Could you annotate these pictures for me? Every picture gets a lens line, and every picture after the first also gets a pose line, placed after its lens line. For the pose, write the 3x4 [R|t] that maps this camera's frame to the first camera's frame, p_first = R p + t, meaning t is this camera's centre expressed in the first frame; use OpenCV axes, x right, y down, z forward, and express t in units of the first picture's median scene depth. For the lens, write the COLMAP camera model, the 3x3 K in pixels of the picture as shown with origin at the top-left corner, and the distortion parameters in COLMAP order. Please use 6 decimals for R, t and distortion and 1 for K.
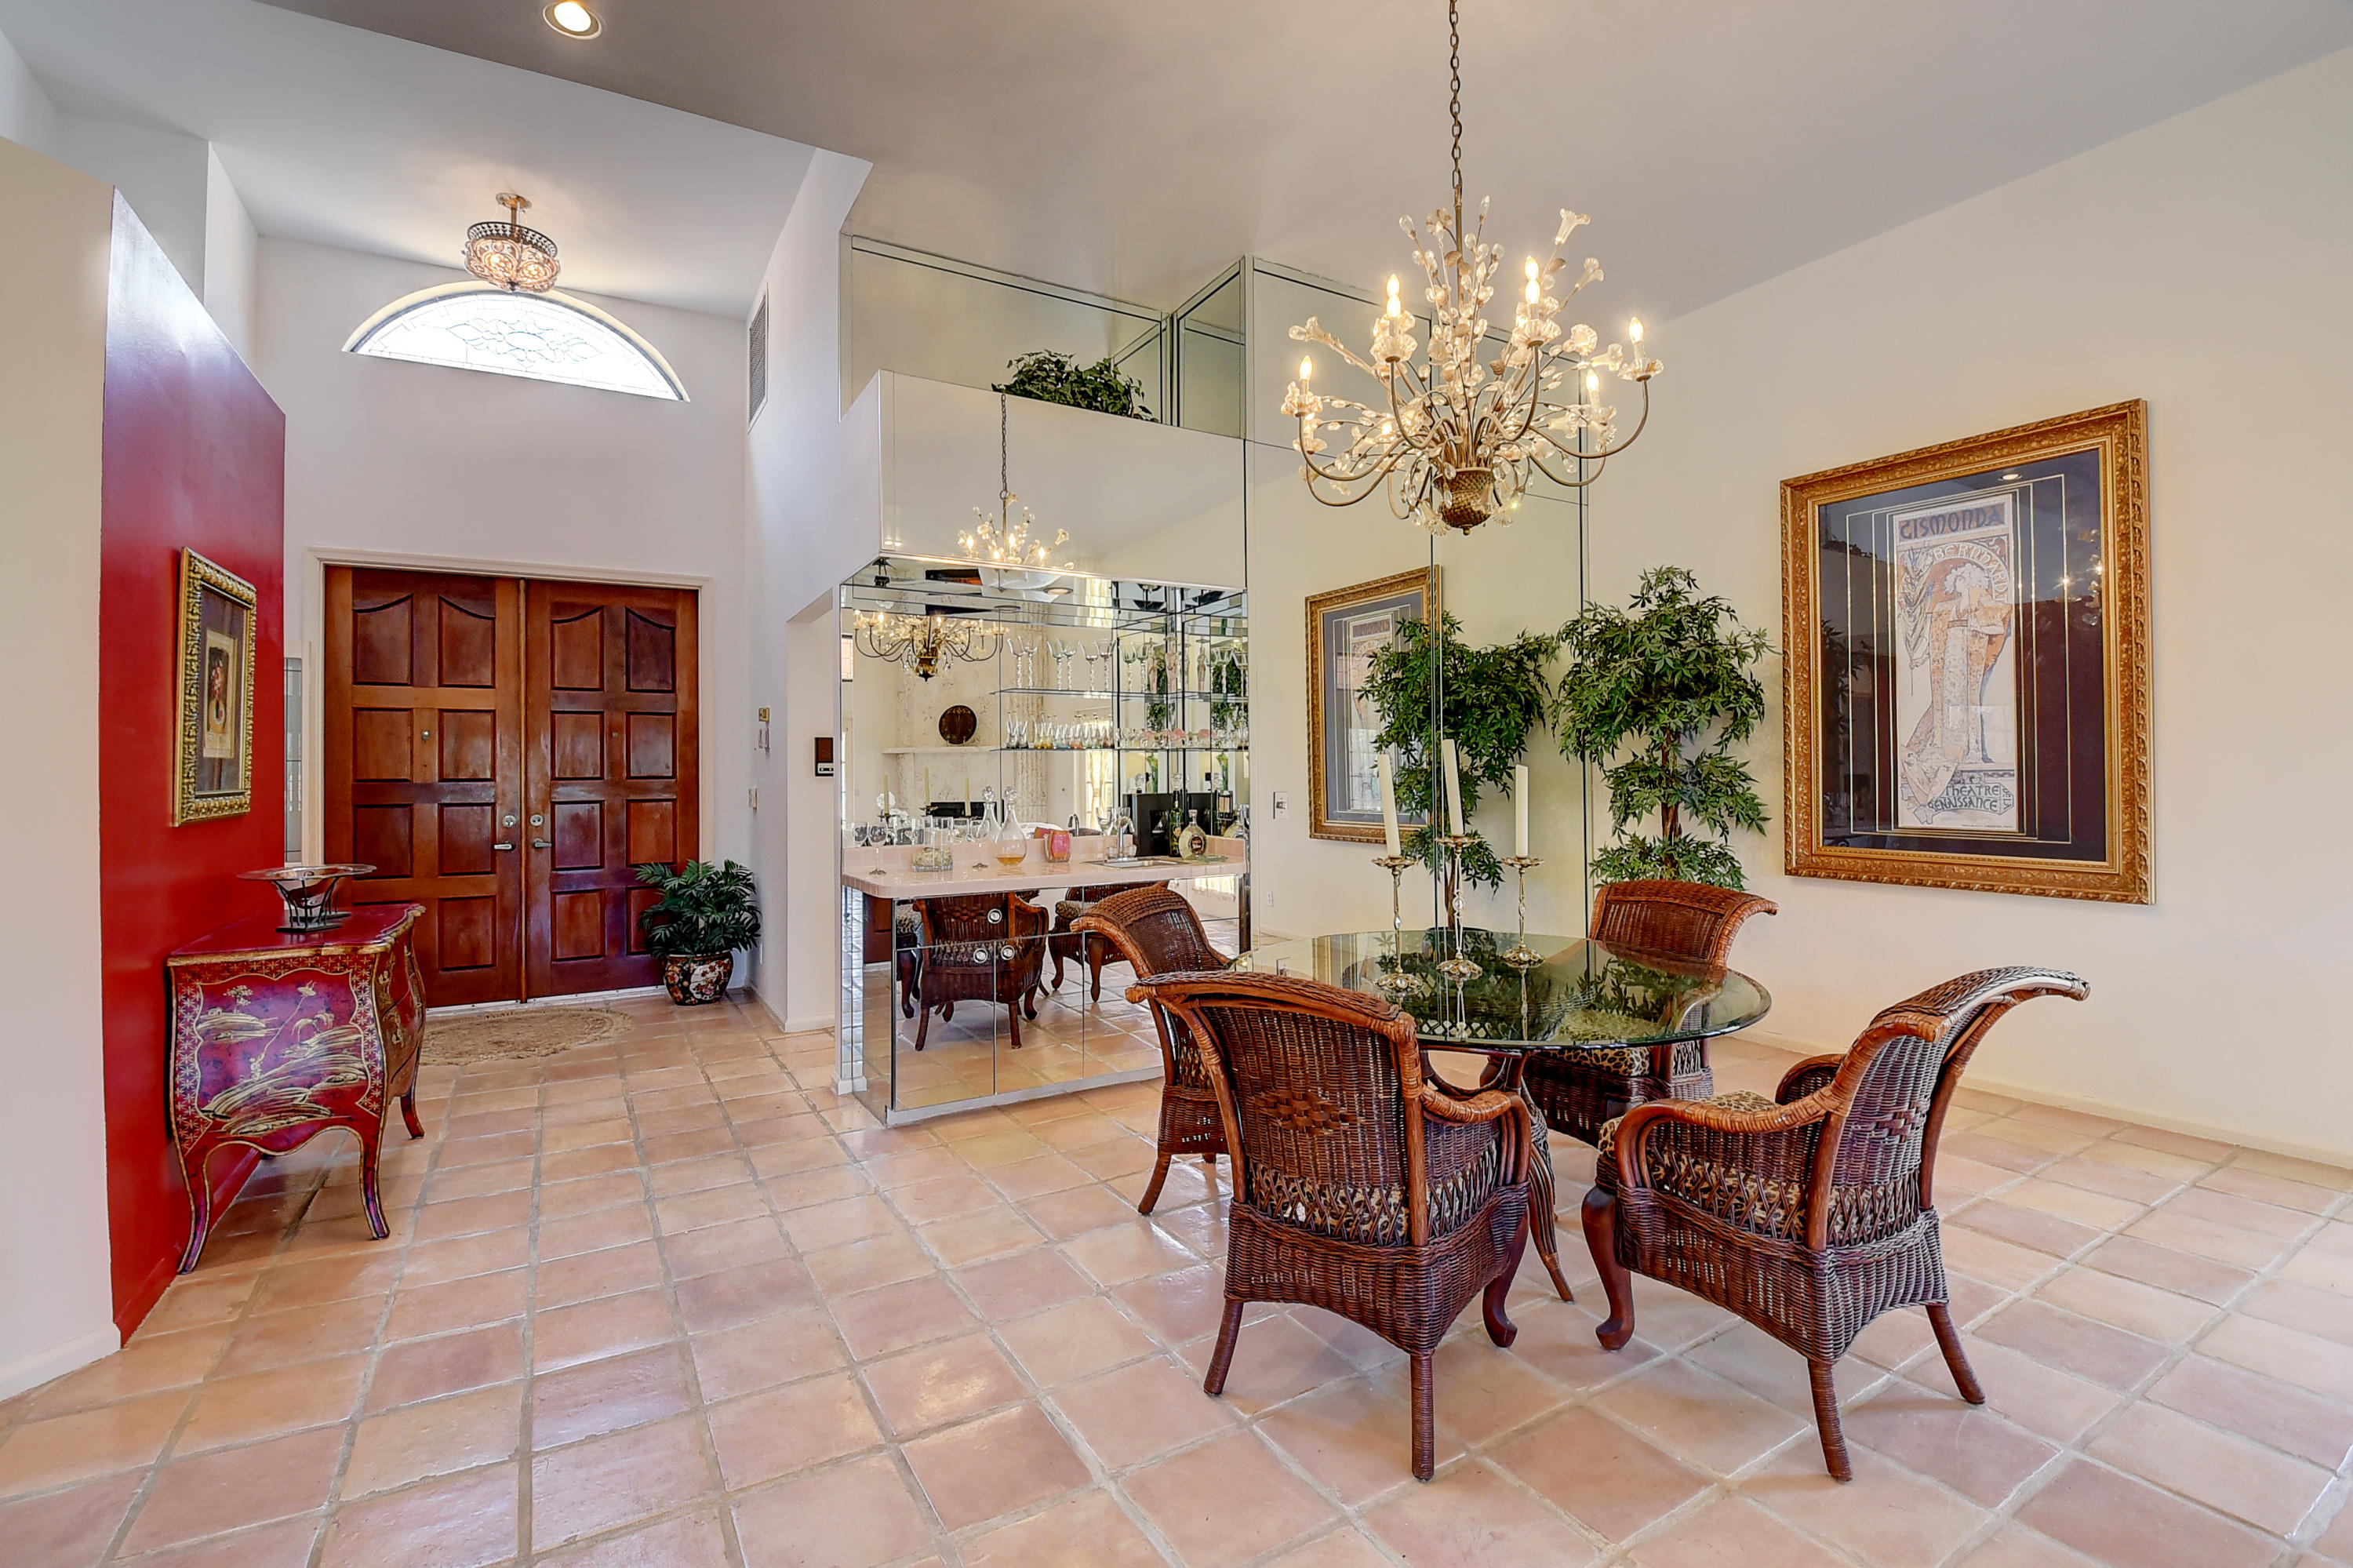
lens RADIAL K [[1049.8, 0, 1164.5], [0, 1049.8, 769.8], [0, 0, 1]] dist [-0.003572, -0.000660]
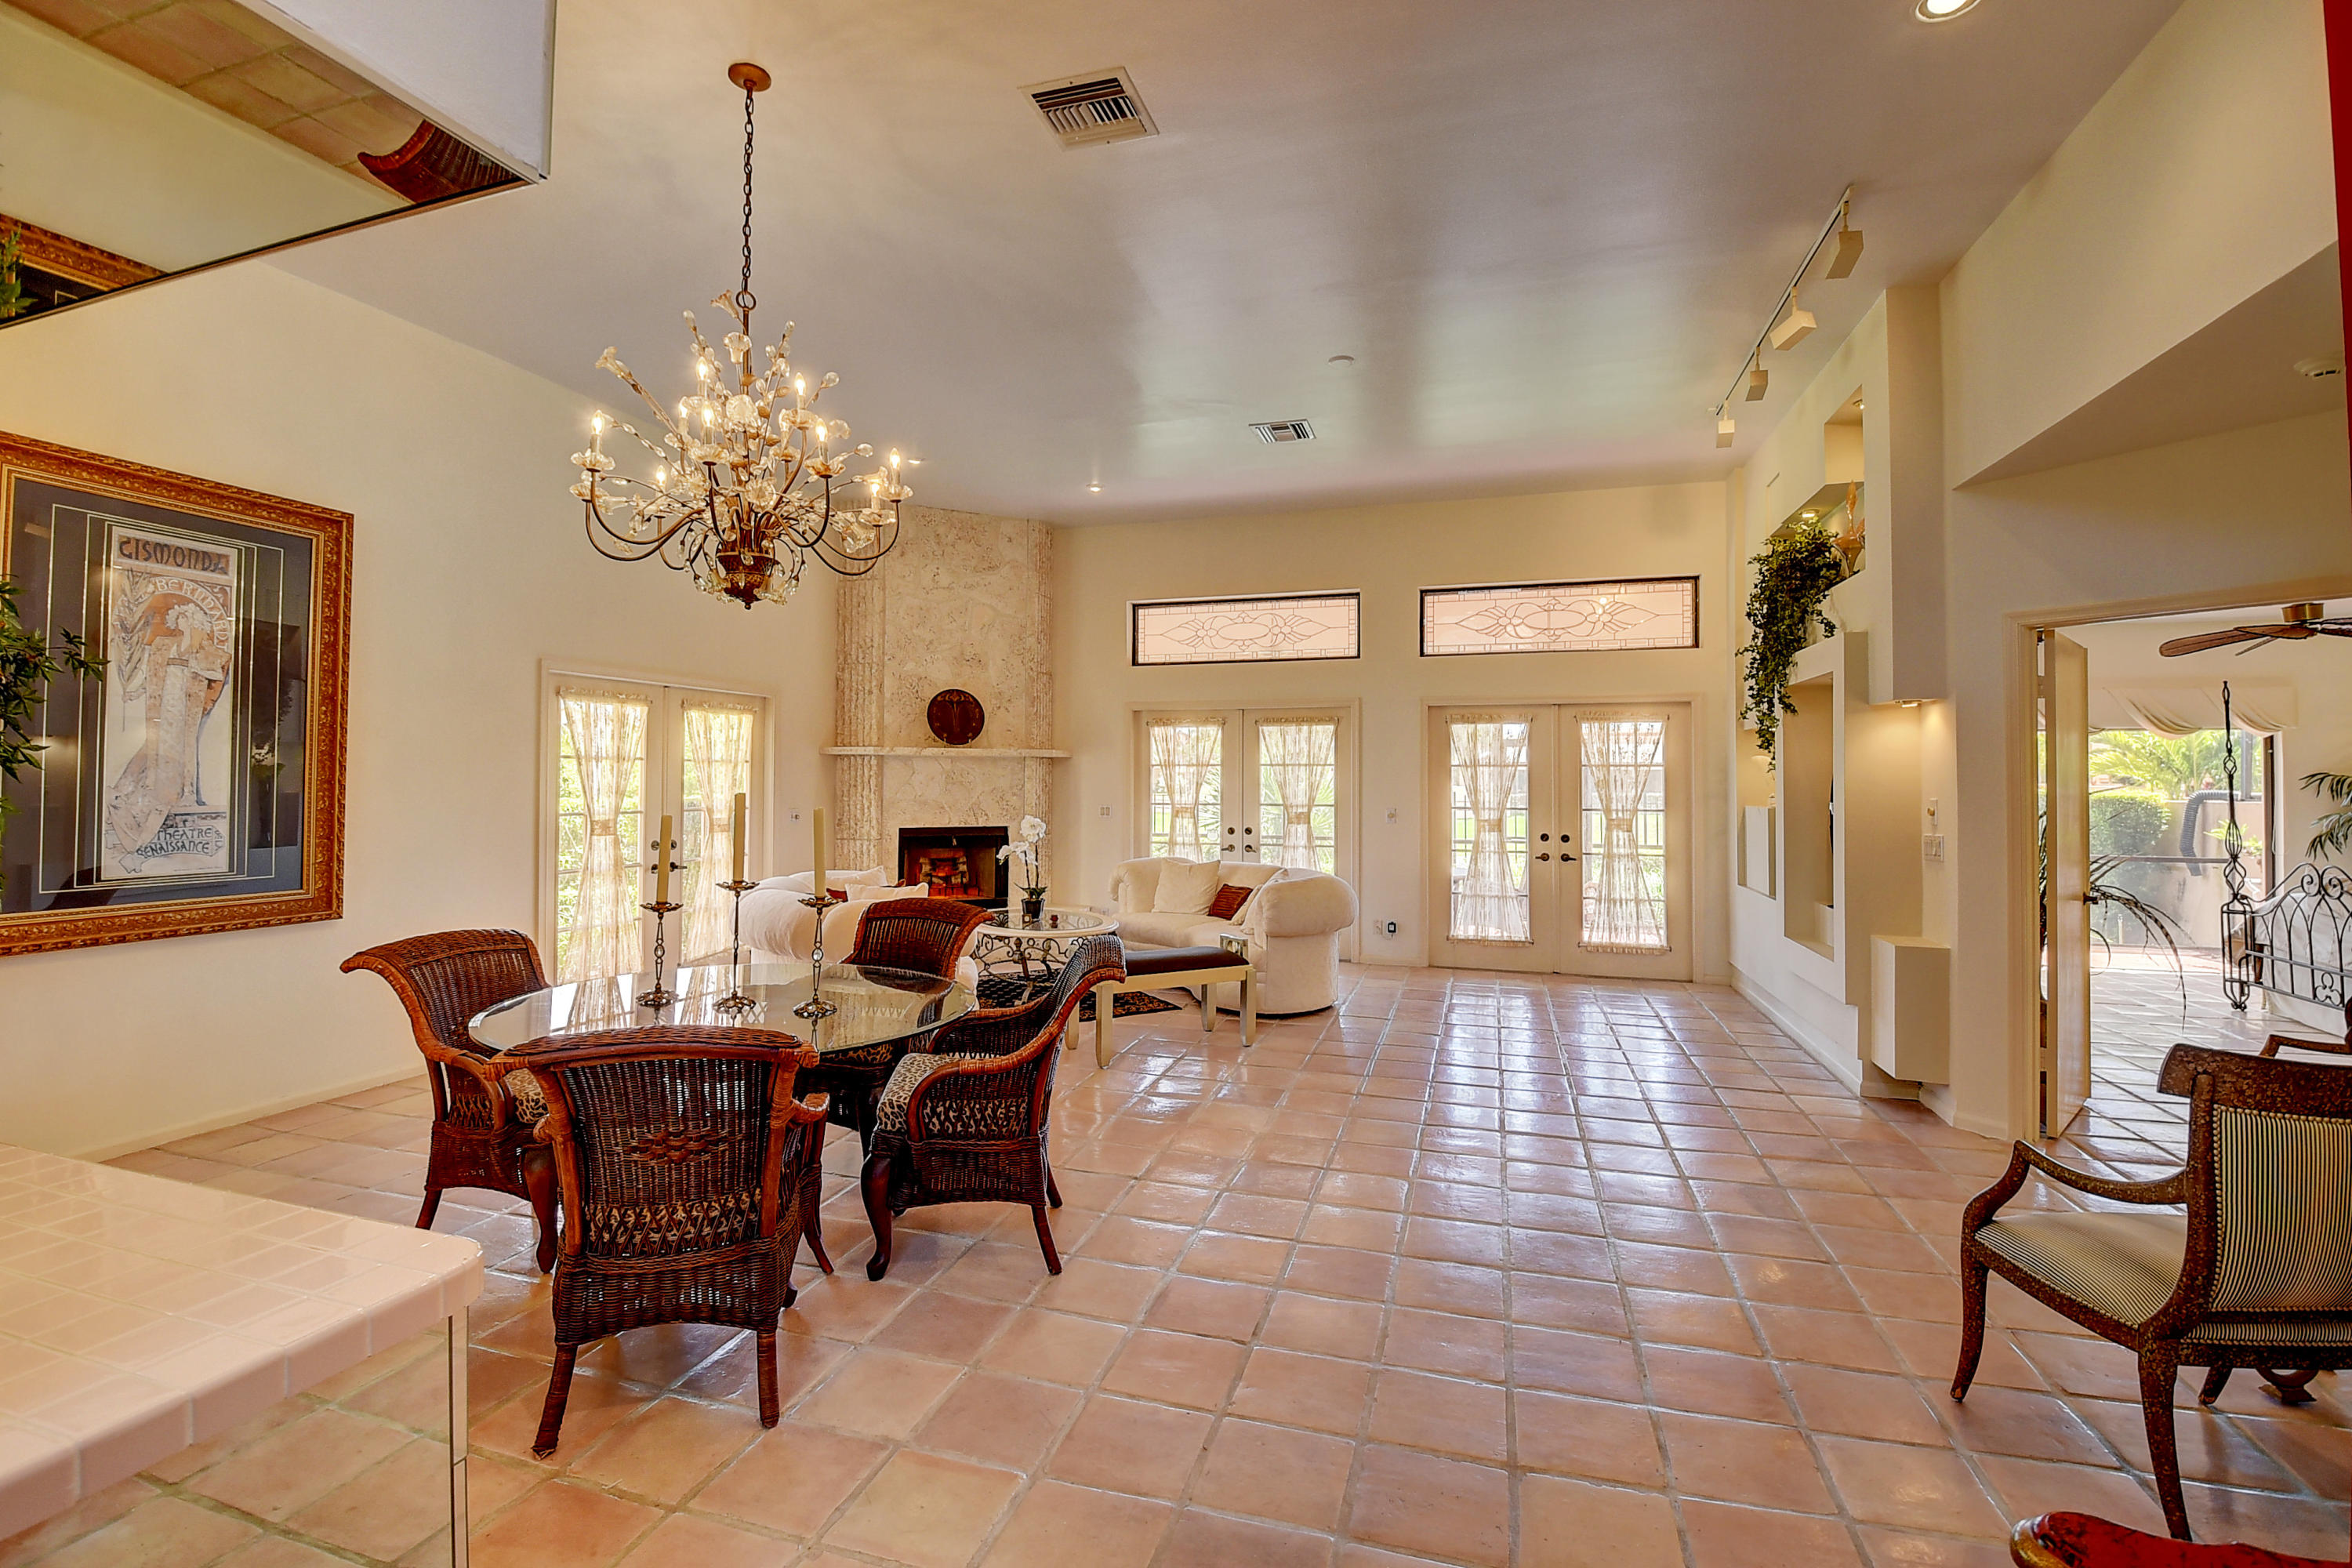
lens RADIAL K [[1049.3, 0, 1173.6], [0, 1049.3, 772.7], [0, 0, 1]] dist [-0.003572, -0.000660]
pose [[-0.667007, 0.013048, 0.744937, -0.583654], [0.005085, 0.999903, -0.012960, -0.020555], [-0.745034, -0.004857, -0.667008, 0.974826]]
